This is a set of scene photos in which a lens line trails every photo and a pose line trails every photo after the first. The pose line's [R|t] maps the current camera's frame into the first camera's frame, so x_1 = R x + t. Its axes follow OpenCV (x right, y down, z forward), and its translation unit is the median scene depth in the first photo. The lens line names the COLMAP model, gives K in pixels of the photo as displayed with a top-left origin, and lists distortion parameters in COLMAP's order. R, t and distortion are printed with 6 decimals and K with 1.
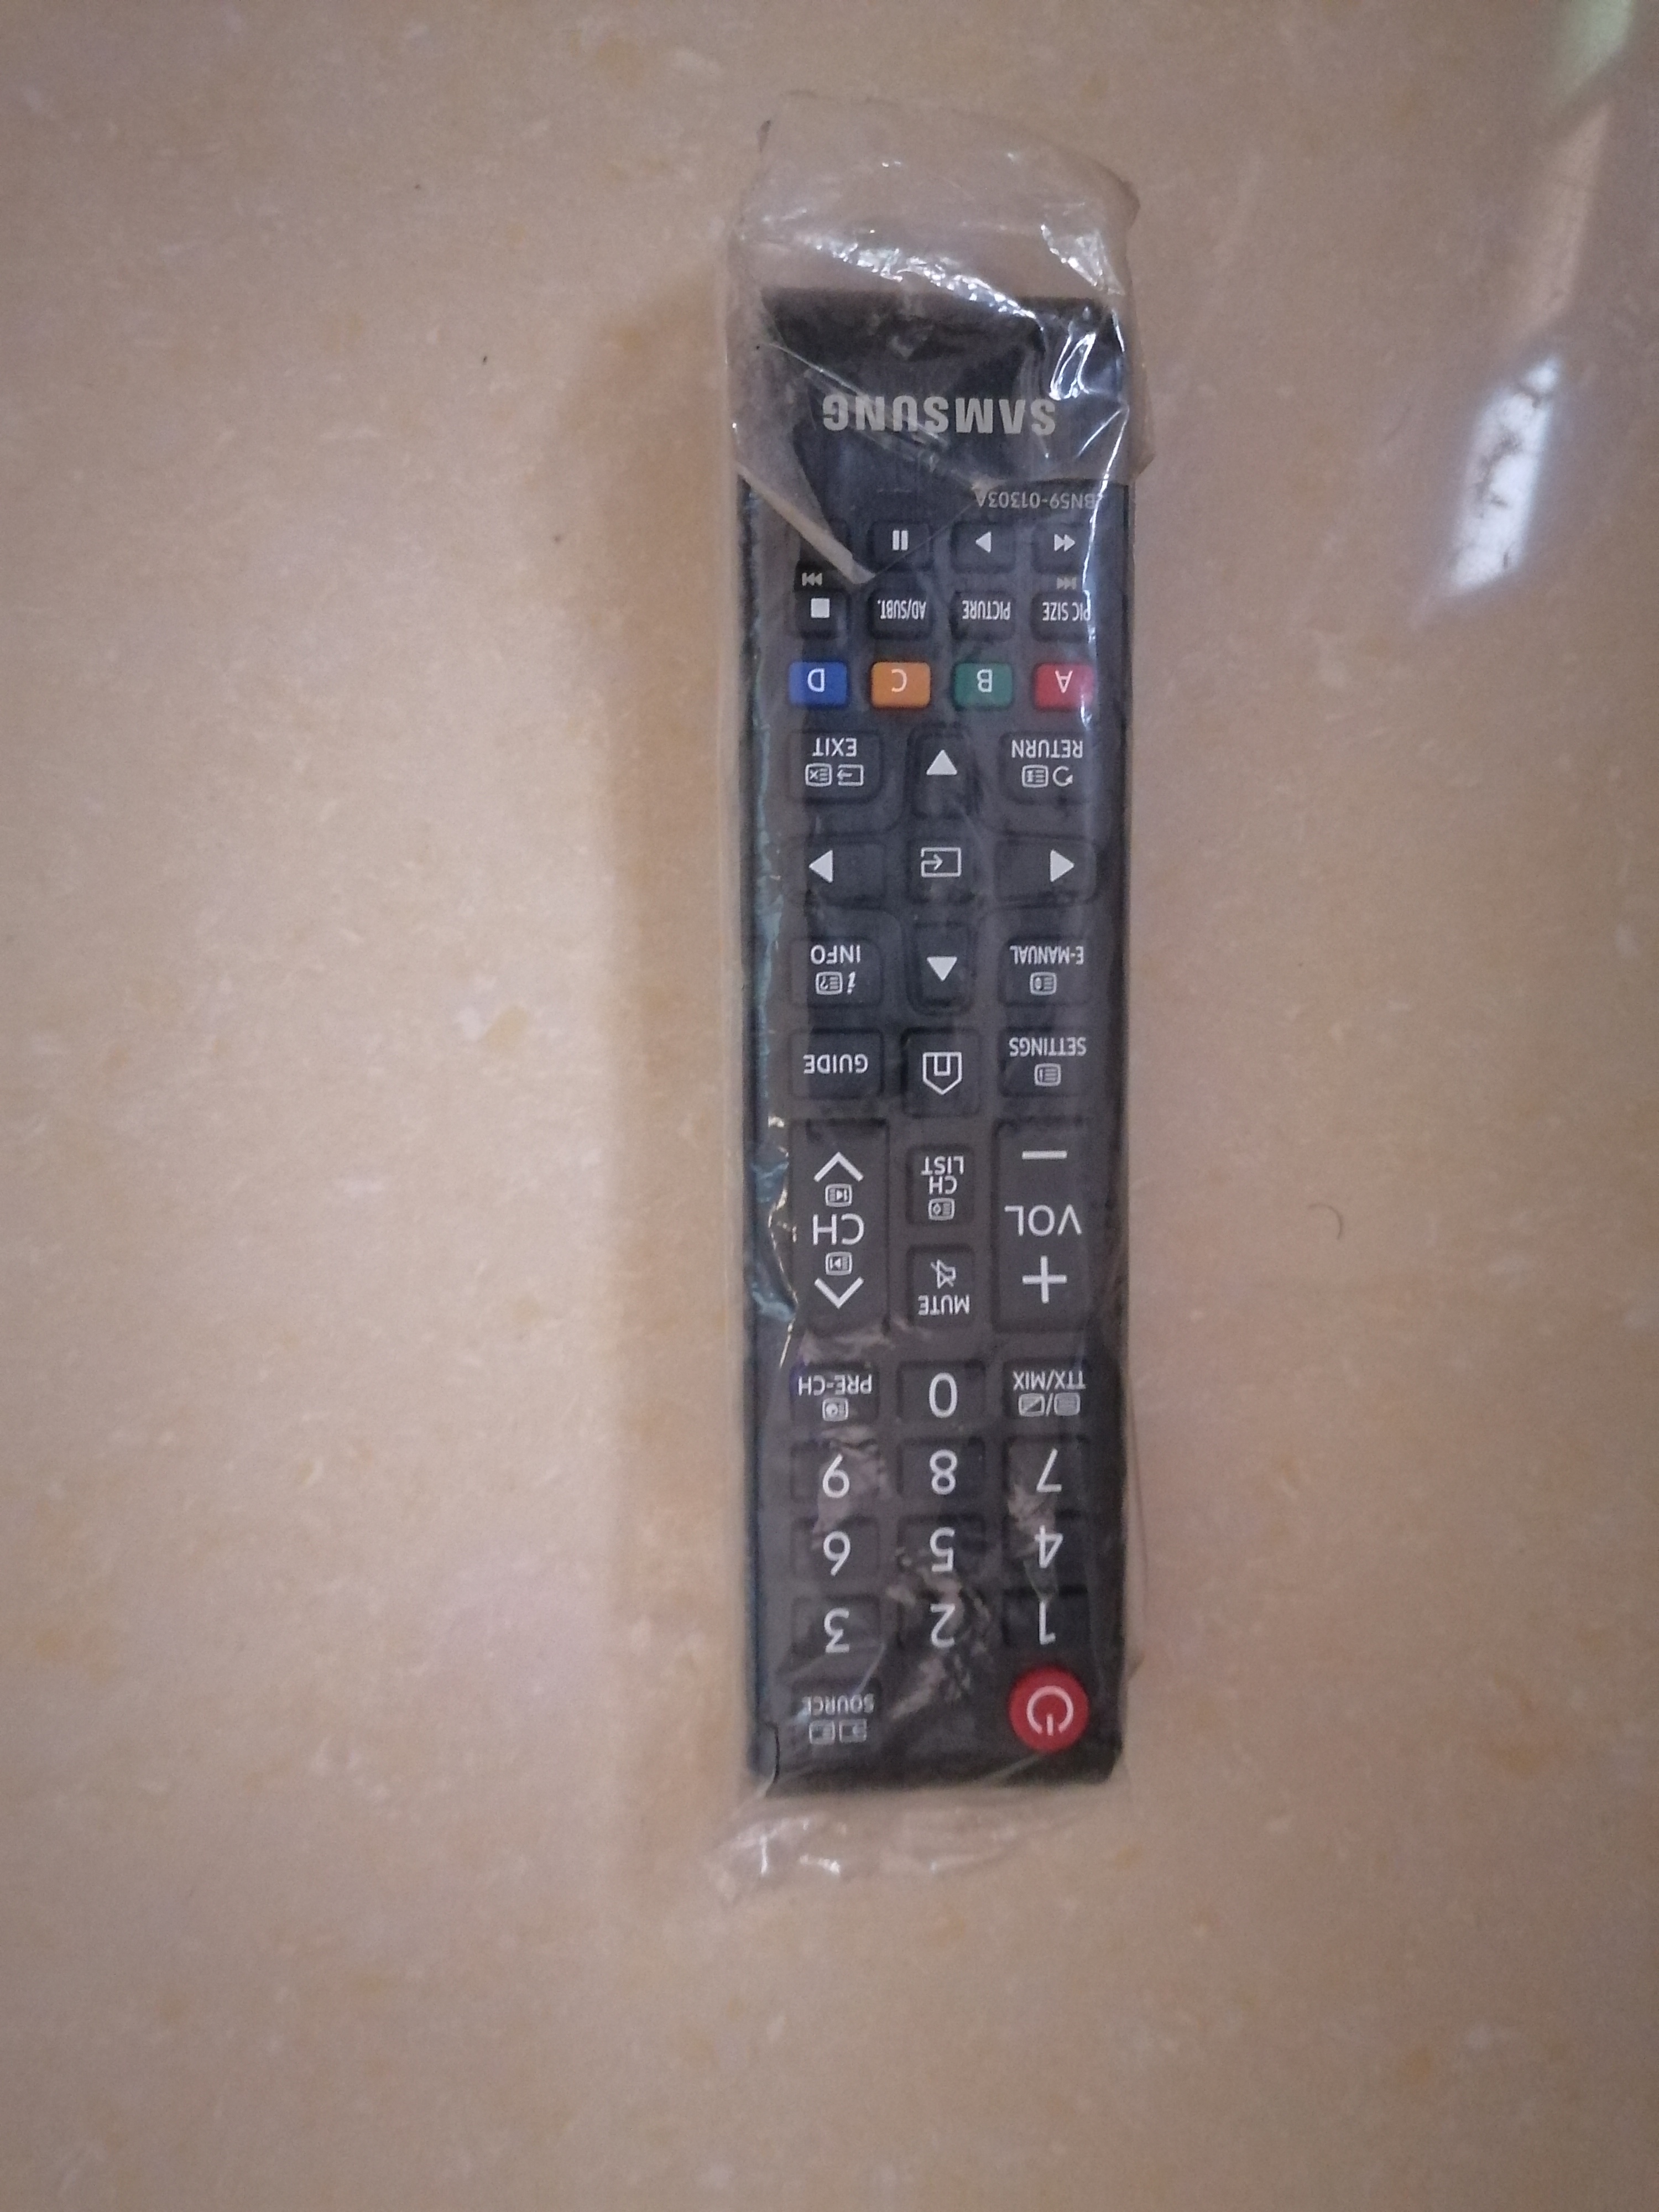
lens RADIAL K [[1670.1, 0, 836.7], [0, 1670.1, 1102.9], [0, 0, 1]] dist [-0.003824, -0.033689]
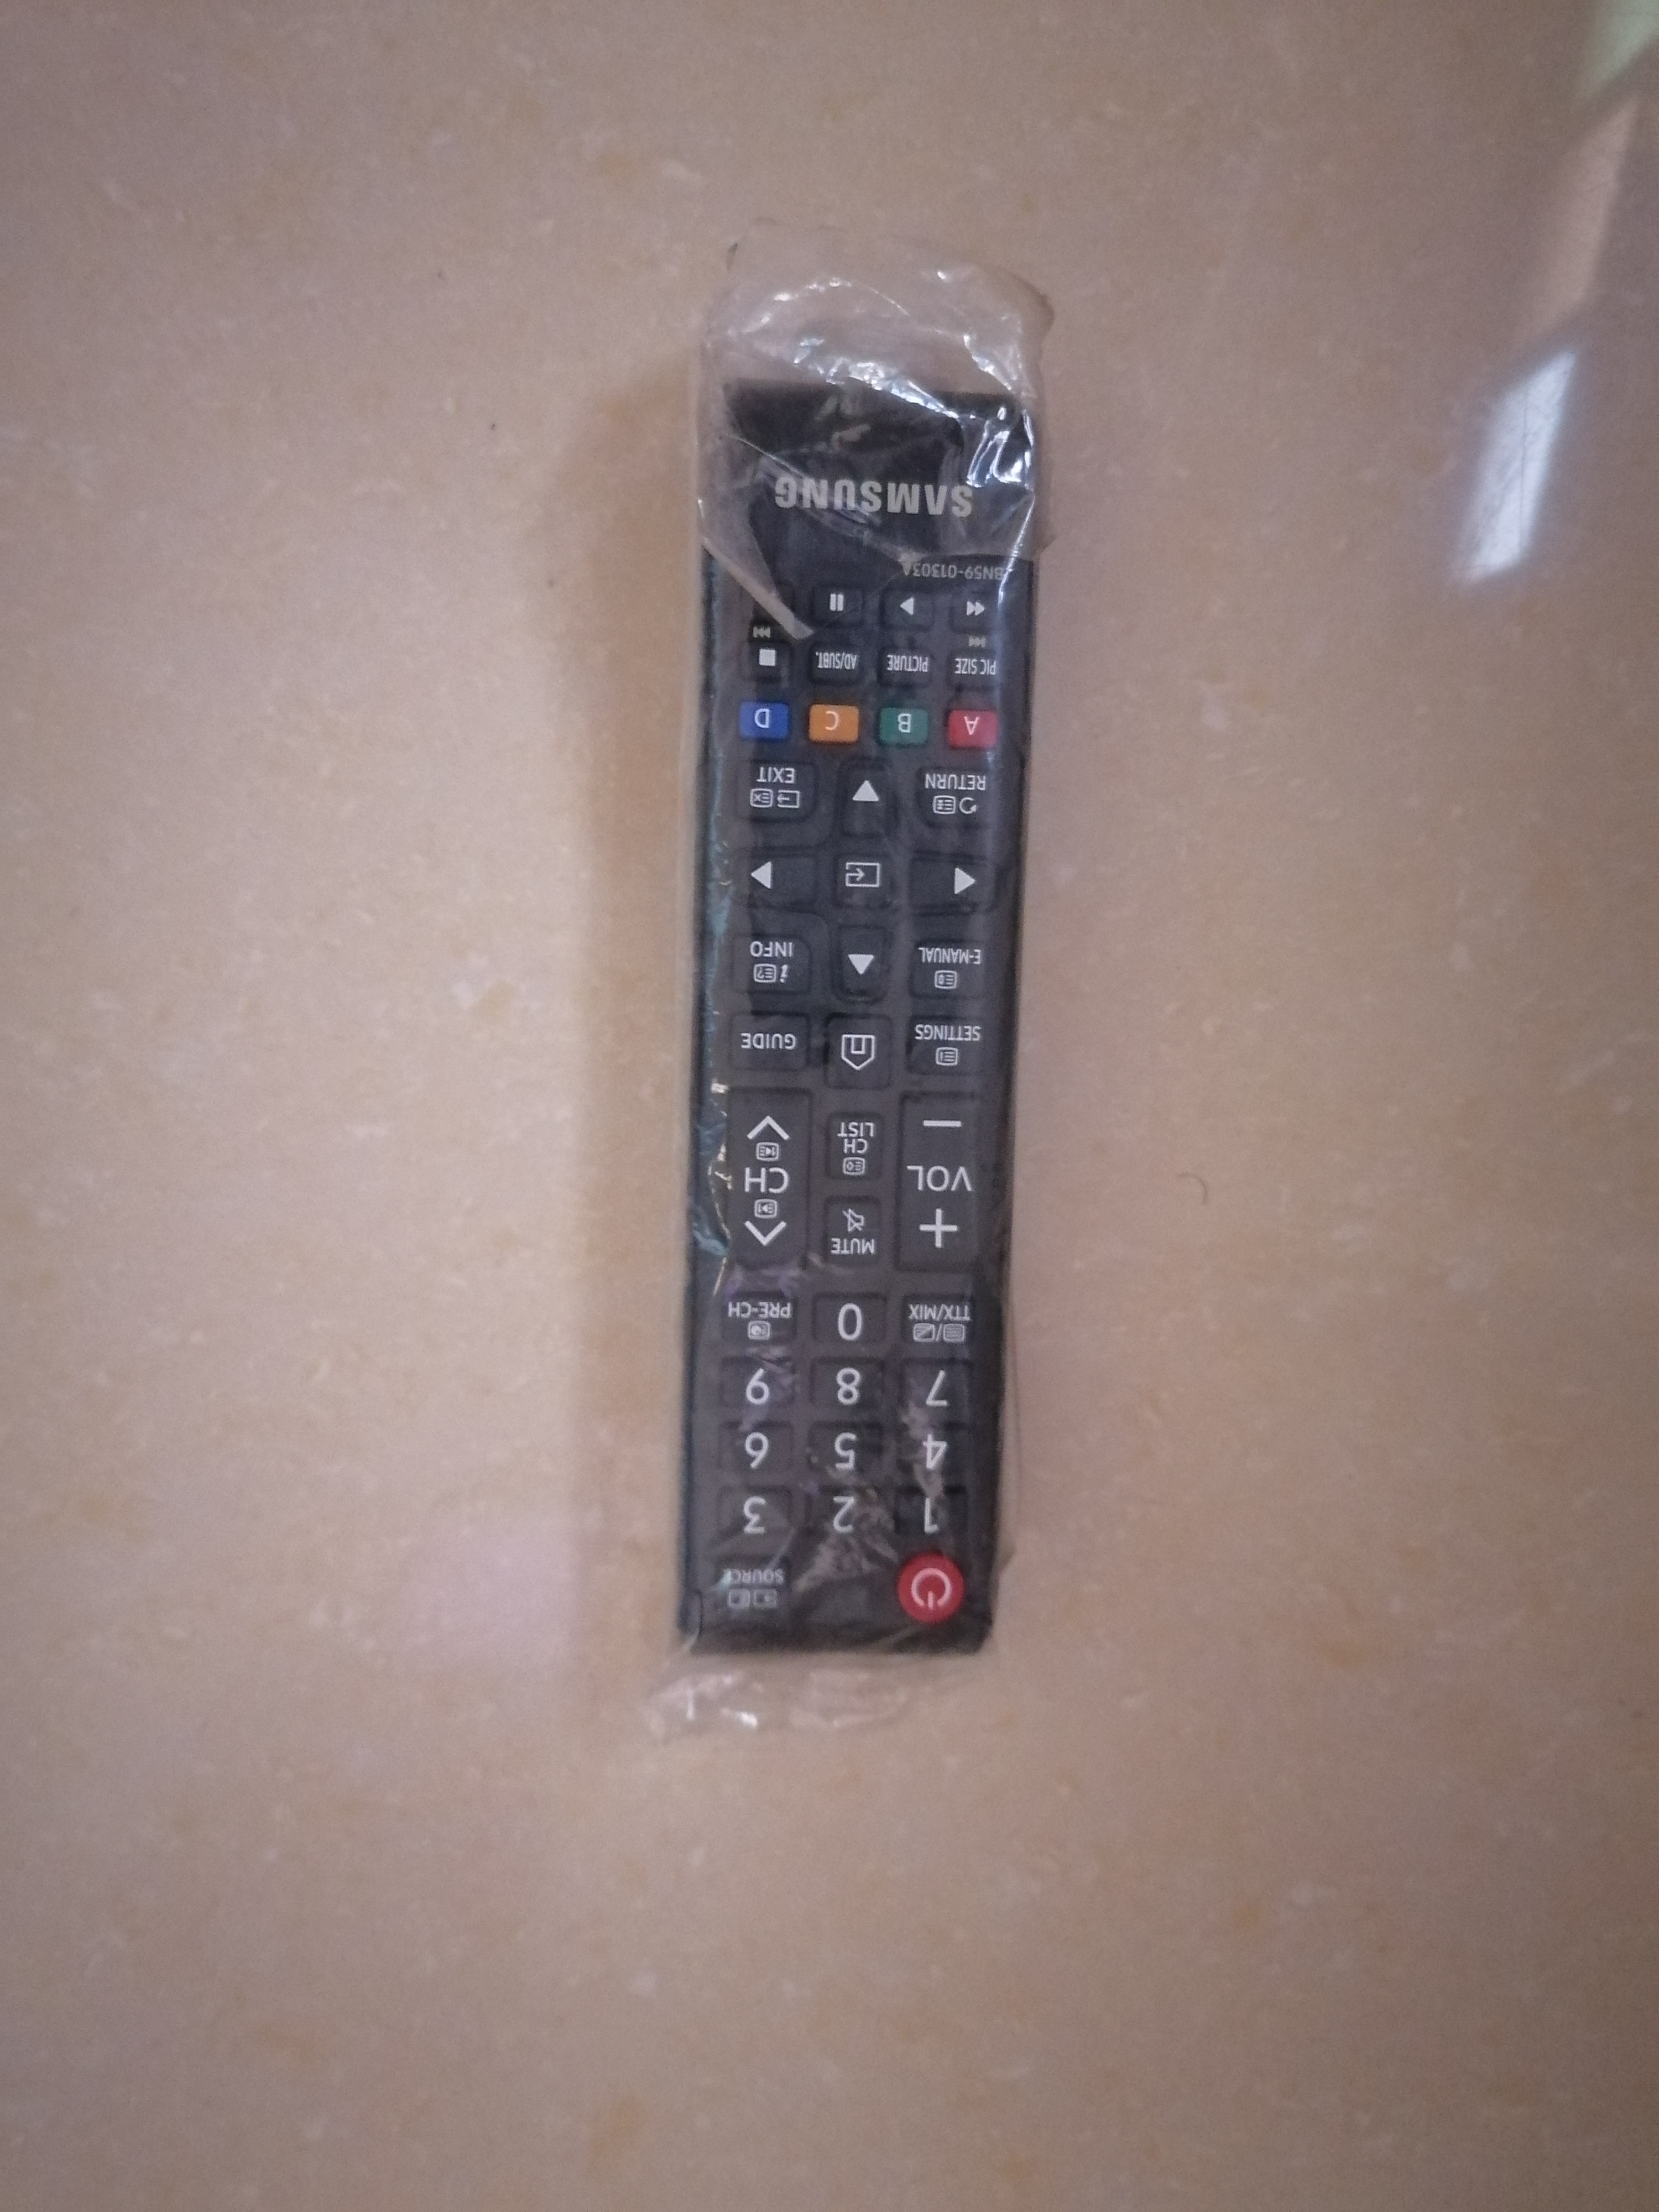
lens RADIAL K [[1670.1, 0, 830.5], [0, 1670.1, 1100.4], [0, 0, 1]] dist [-0.003824, -0.033689]
pose [[0.999399, 0.034426, -0.004106, 0.046539], [-0.034327, 0.999168, 0.022023, -0.008384], [0.004860, -0.021869, 0.999749, -0.178883]]
